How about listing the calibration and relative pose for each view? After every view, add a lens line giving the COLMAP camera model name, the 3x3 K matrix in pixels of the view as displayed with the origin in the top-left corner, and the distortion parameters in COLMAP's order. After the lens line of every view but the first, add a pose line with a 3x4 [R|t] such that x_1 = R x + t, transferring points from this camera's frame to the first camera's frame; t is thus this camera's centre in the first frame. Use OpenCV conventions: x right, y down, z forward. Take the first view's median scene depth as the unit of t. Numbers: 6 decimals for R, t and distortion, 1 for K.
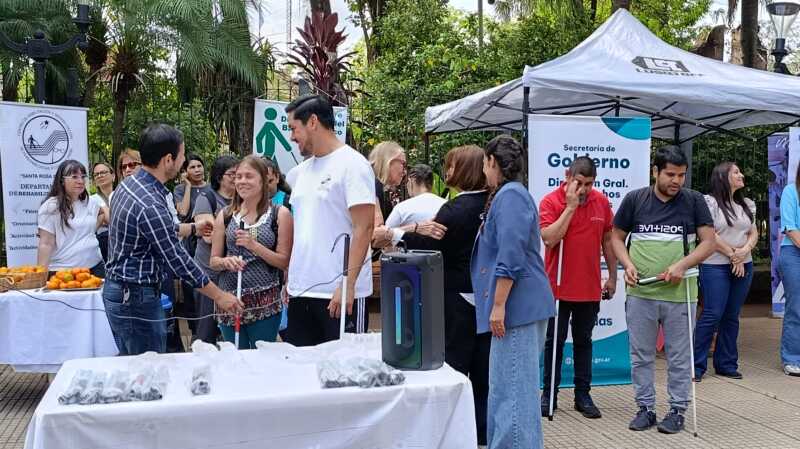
lens RADIAL K [[884.0, 0, 409.4], [0, 884.0, 223.6], [0, 0, 1]] dist [0.097280, -0.256680]
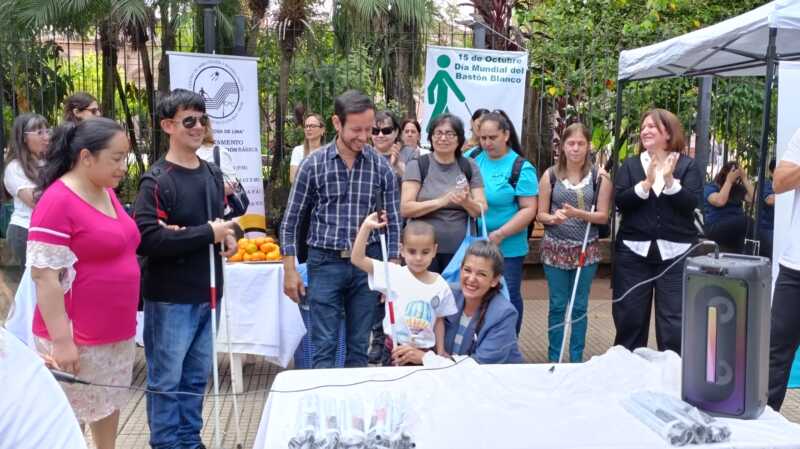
lens RADIAL K [[885.8, 0, 400.0], [0, 885.8, 224.5], [0, 0, 1]] dist [0.099081, -0.264677]
pose [[0.987387, 0.019412, -0.157133, -0.063979], [-0.009103, 0.997774, 0.066066, -0.018281], [0.158066, -0.063803, 0.985365, 0.090445]]
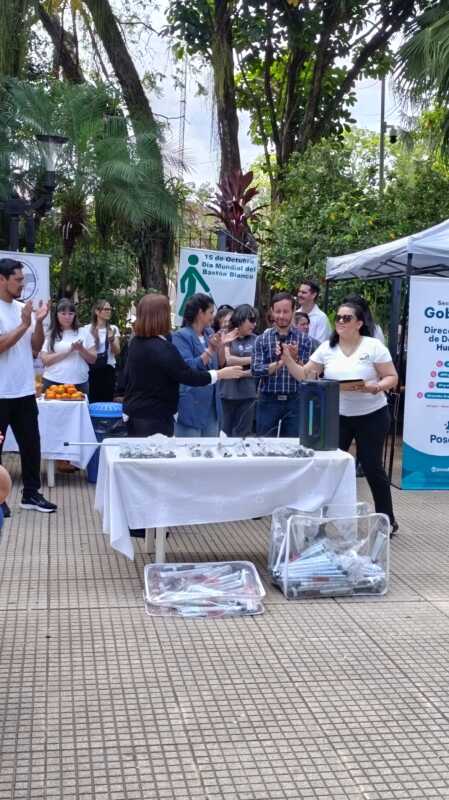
lens RADIAL K [[961.4, 0, 223.7], [0, 961.4, 388.3], [0, 0, 1]] dist [0.175539, -0.658886]
pose [[0.996457, 0.034495, -0.076705, -0.015879], [-0.031605, 0.998755, 0.038587, -0.005724], [0.077941, -0.036026, 0.996307, -0.324217]]
